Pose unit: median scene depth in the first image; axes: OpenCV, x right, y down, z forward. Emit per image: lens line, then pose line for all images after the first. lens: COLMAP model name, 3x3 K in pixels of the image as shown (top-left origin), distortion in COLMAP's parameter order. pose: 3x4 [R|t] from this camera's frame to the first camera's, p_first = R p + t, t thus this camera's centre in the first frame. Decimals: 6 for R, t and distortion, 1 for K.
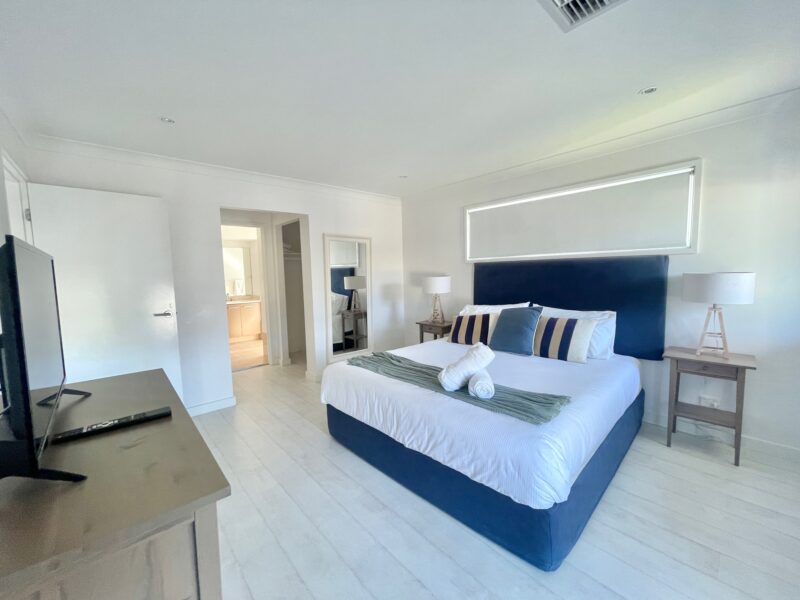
lens RADIAL K [[324.1, 0, 393.1], [0, 324.1, 302.3], [0, 0, 1]] dist [0.000848, -0.000226]
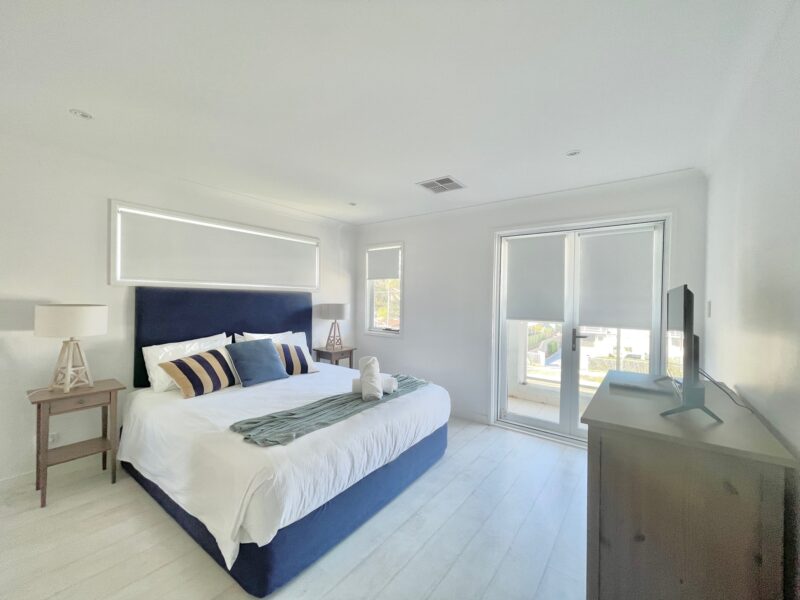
lens RADIAL K [[321.4, 0, 400.0], [0, 321.4, 300.0], [0, 0, 1]] dist [-0.050124, -0.000093]
pose [[-0.214264, 0.025947, 0.976431, -0.807055], [0.090186, 0.995903, -0.006674, -0.058597], [-0.972604, 0.086631, -0.215726, 0.937897]]
